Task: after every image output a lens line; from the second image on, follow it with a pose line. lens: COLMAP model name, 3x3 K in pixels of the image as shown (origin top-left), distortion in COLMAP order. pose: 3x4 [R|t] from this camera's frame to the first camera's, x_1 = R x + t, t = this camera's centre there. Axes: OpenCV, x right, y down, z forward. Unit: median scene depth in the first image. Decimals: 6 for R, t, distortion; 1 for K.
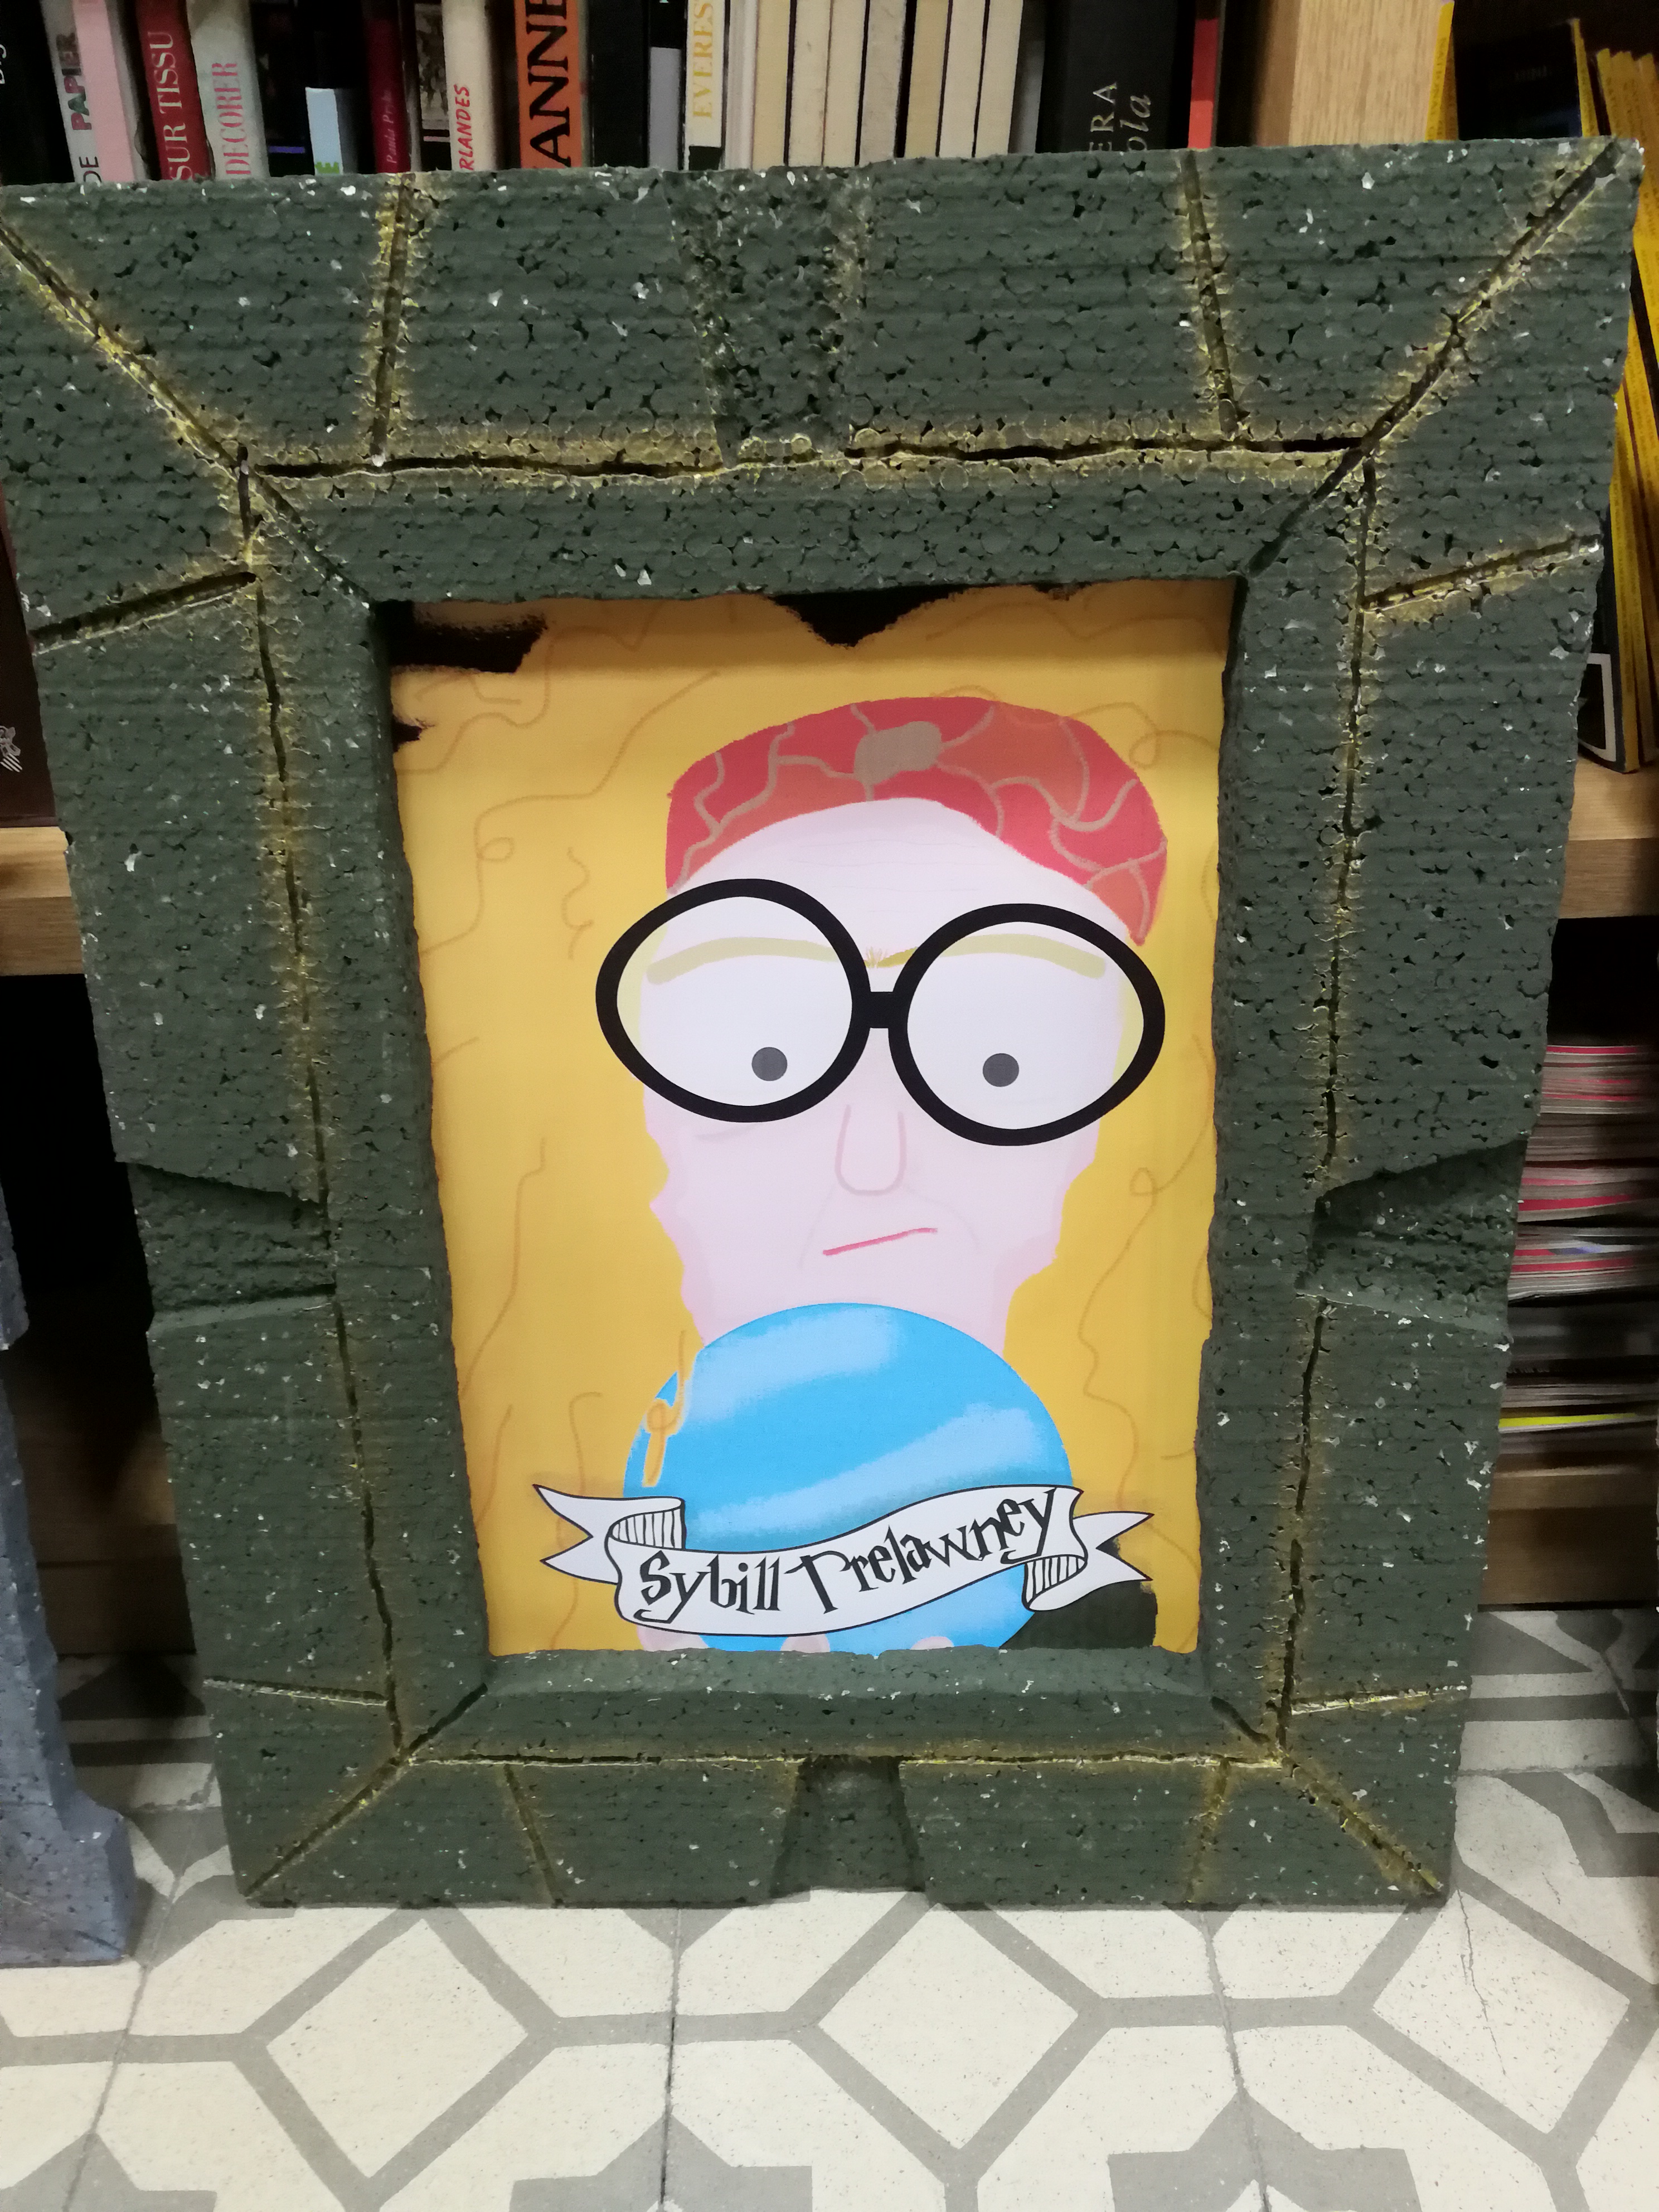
lens RADIAL K [[1684.1, 0, 829.5], [0, 1684.1, 1106.0], [0, 0, 1]] dist [0.007790, -0.028600]
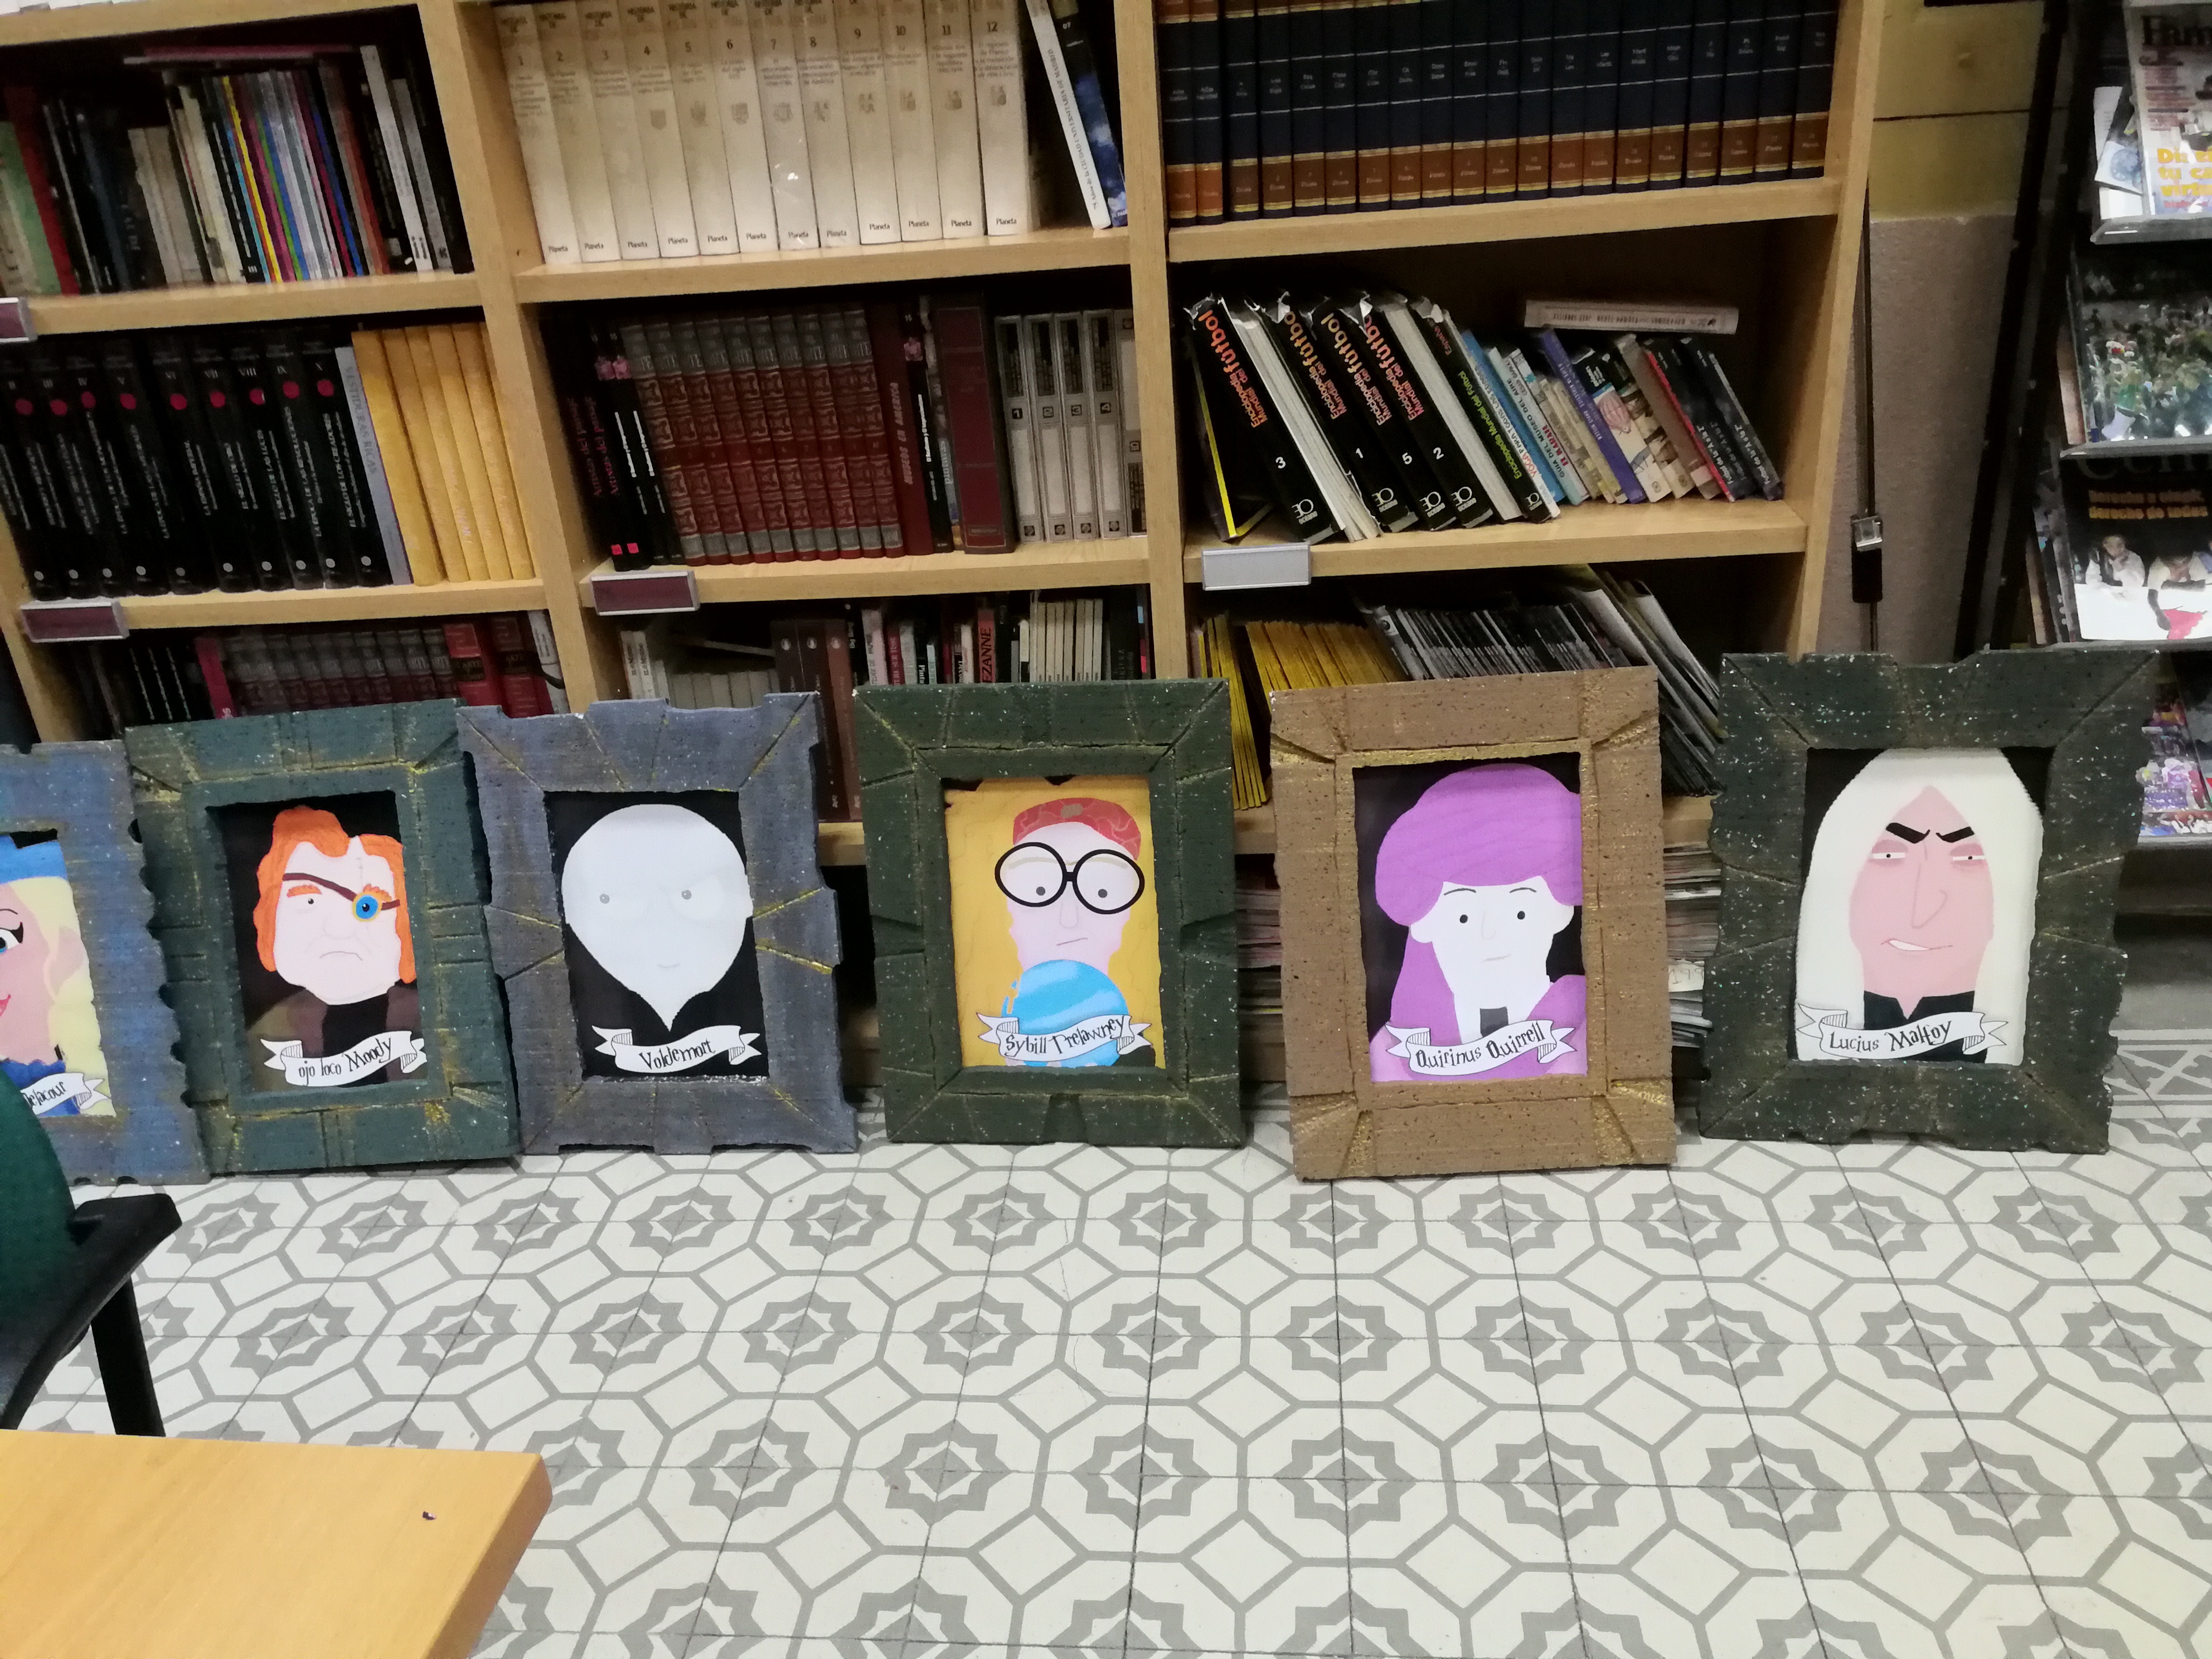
lens RADIAL K [[1684.1, 0, 1106.0], [0, 1684.1, 829.5], [0, 0, 1]] dist [0.007790, -0.028600]
pose [[0.992876, 0.006181, -0.118995, 0.547311], [-0.016896, 0.995866, -0.089244, 0.167603], [0.117952, 0.090619, 0.988876, -2.660448]]
